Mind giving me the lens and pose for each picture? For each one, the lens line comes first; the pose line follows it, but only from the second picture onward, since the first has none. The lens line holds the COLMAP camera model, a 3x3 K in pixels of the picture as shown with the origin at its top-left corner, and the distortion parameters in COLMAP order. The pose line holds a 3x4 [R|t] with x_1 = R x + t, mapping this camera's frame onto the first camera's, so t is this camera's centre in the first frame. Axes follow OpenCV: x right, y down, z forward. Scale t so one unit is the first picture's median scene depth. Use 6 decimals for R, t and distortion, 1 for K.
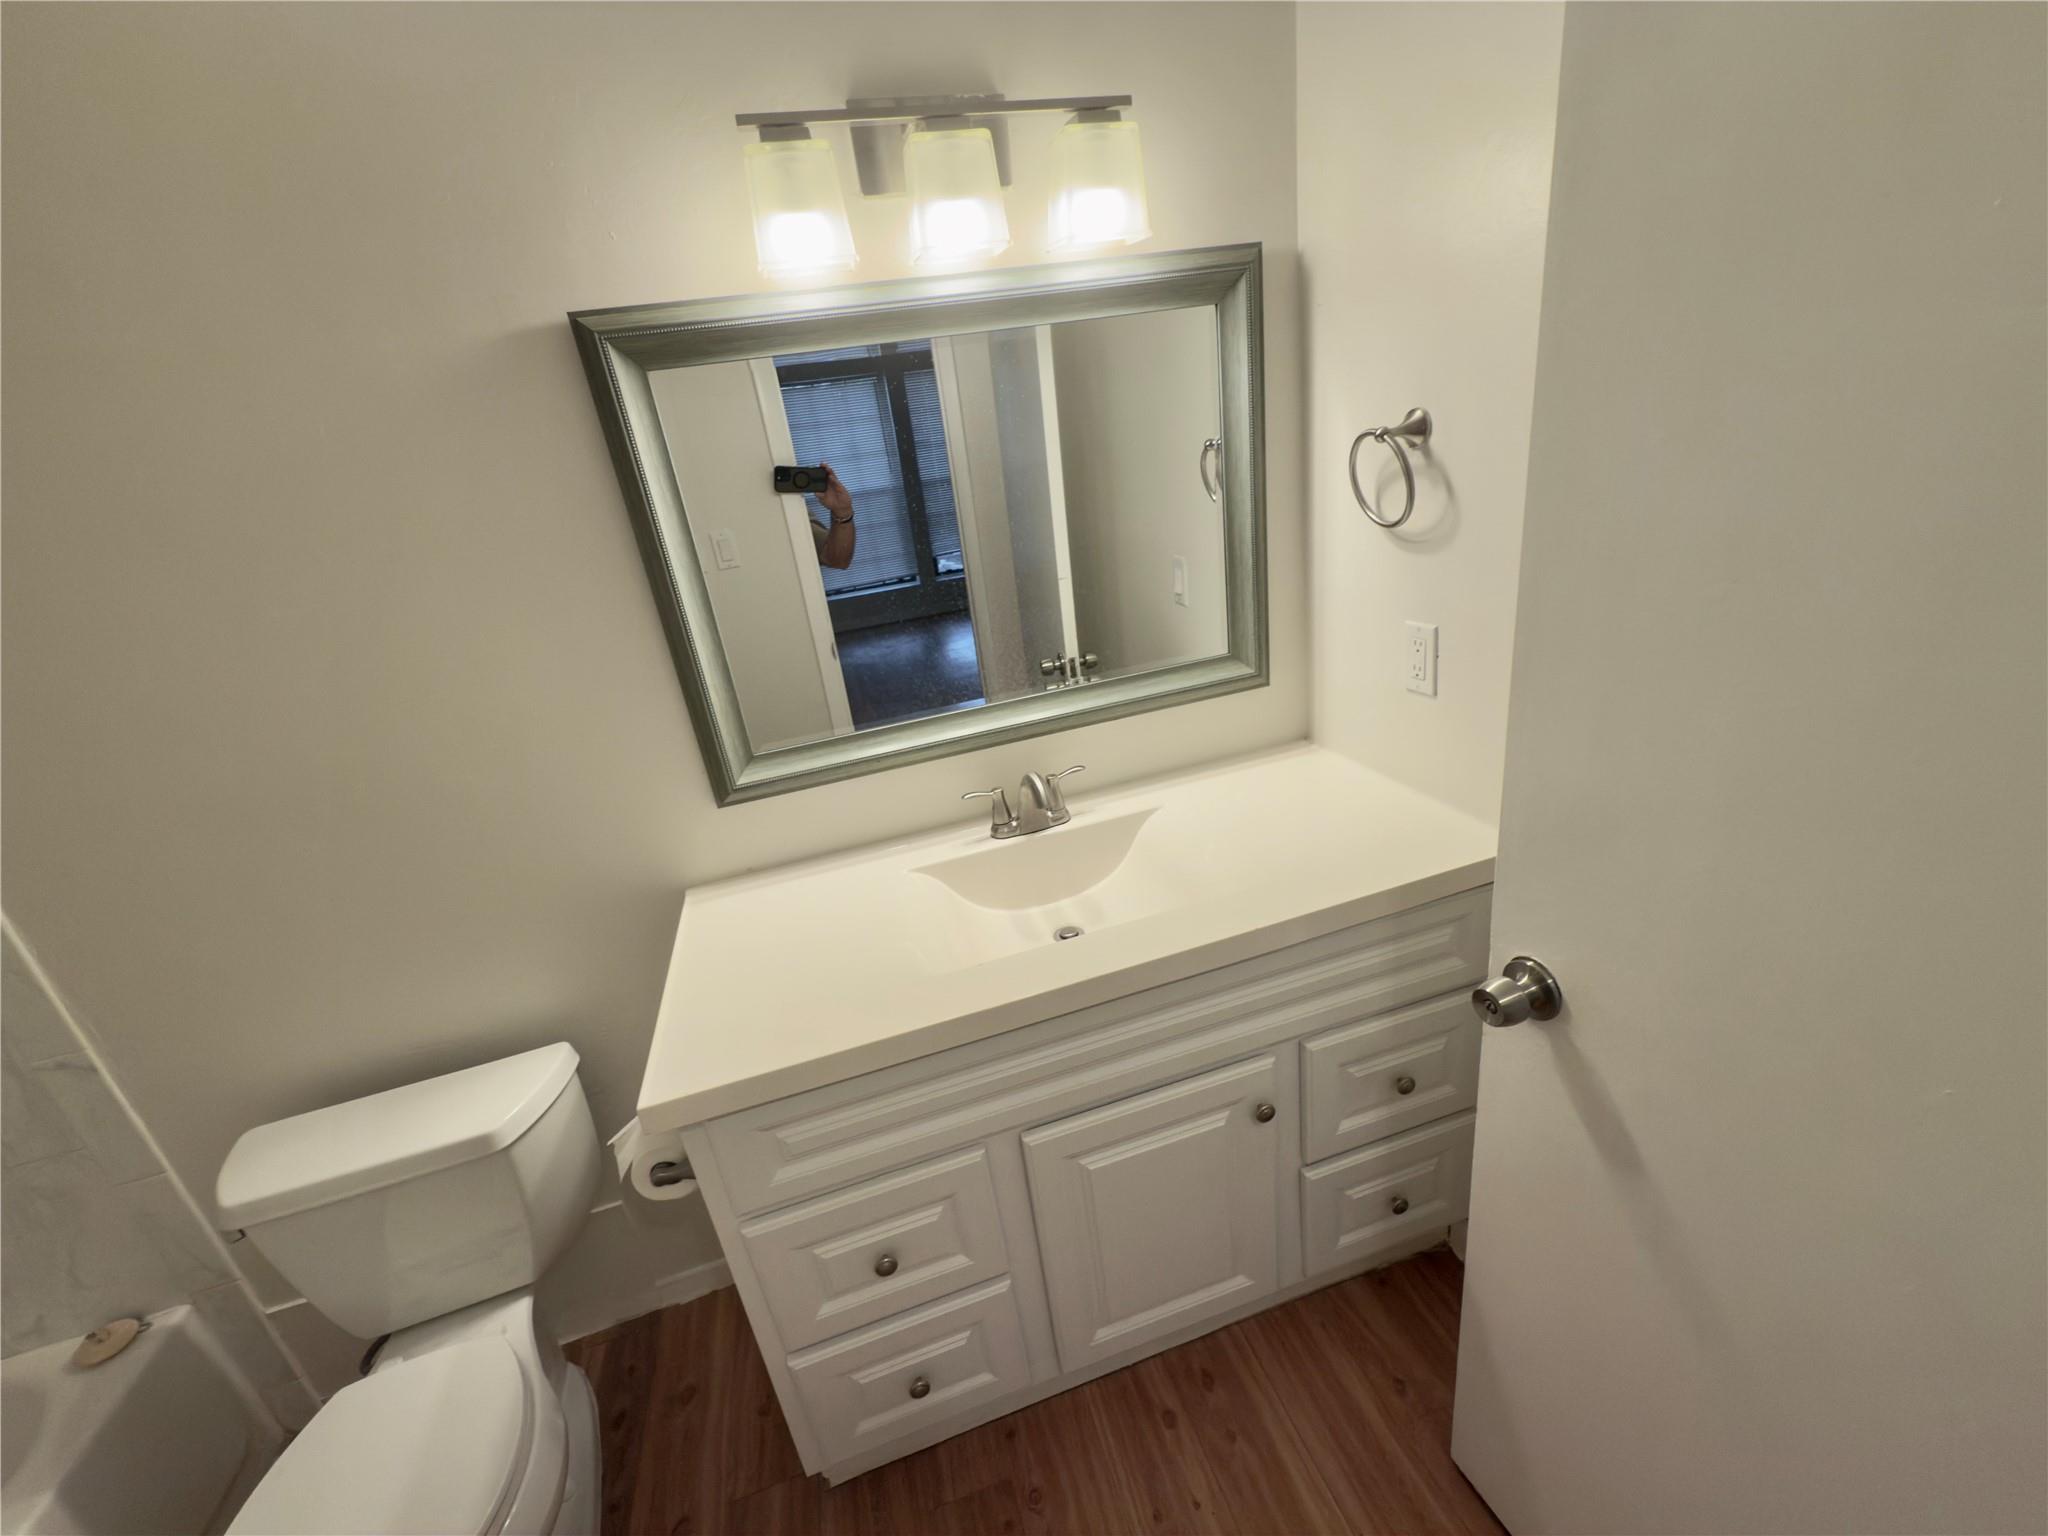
lens RADIAL K [[813.7, 0, 1025.9], [0, 813.7, 778.8], [0, 0, 1]] dist [0.002025, 0.000171]
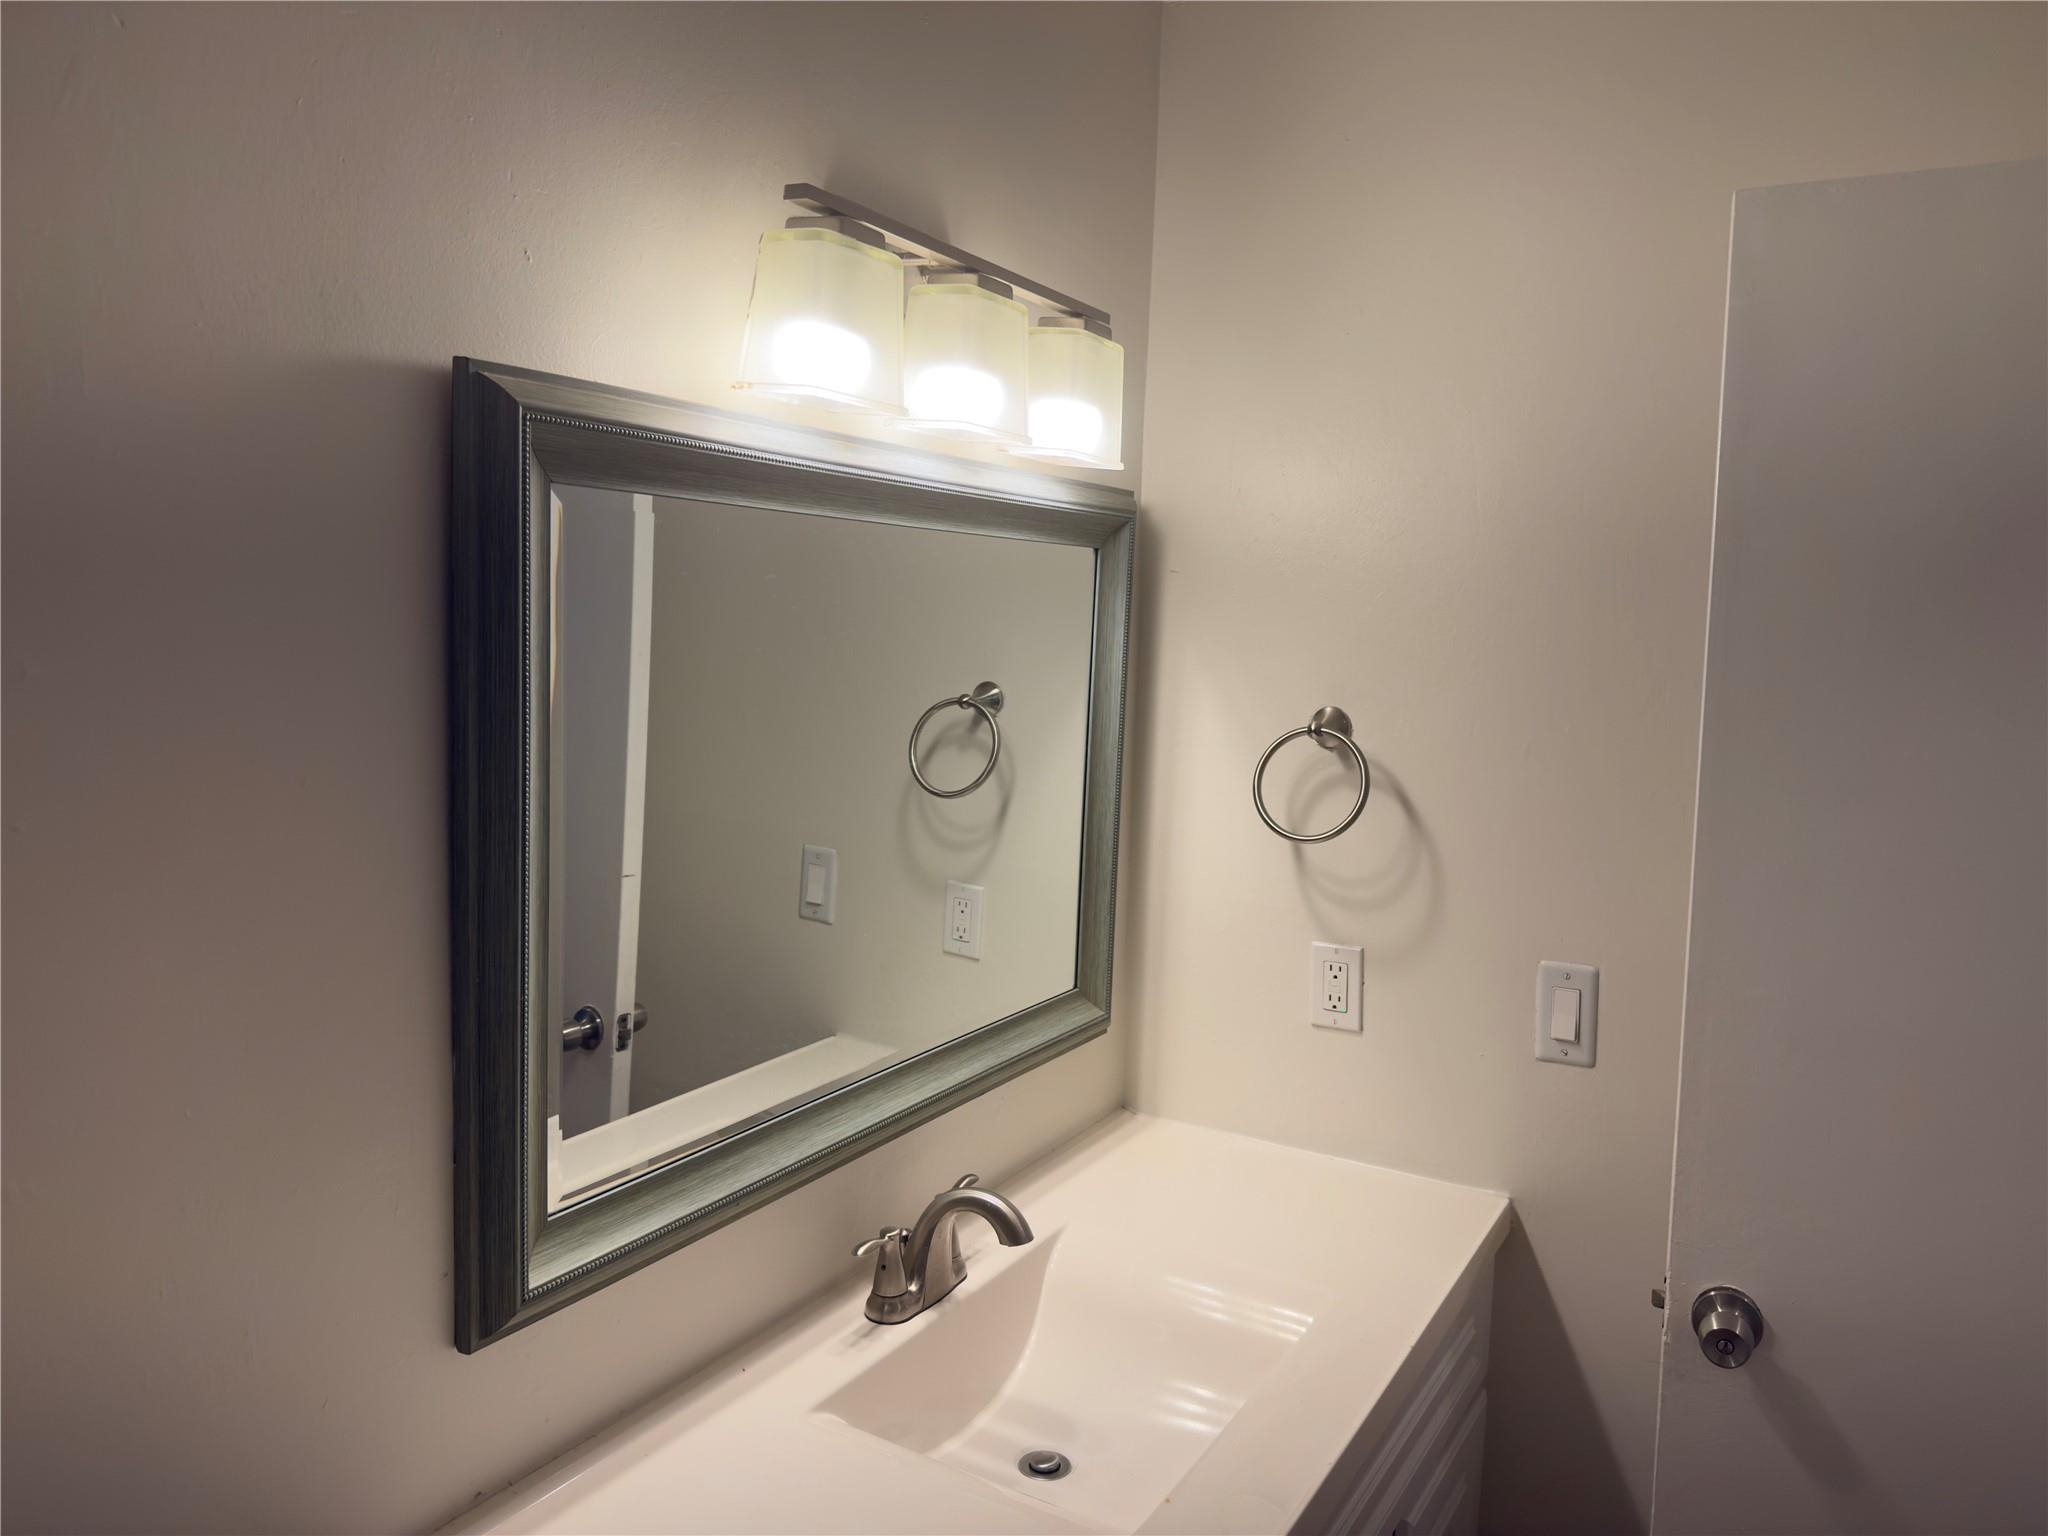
lens RADIAL K [[1412.7, 0, 1020.5], [0, 1412.7, 761.0], [0, 0, 1]] dist [0.035866, -0.041843]
pose [[0.722010, 0.088949, 0.686142, -0.701711], [0.136210, 0.954020, -0.267005, -0.023966], [-0.678343, 0.286240, 0.676696, 0.163597]]
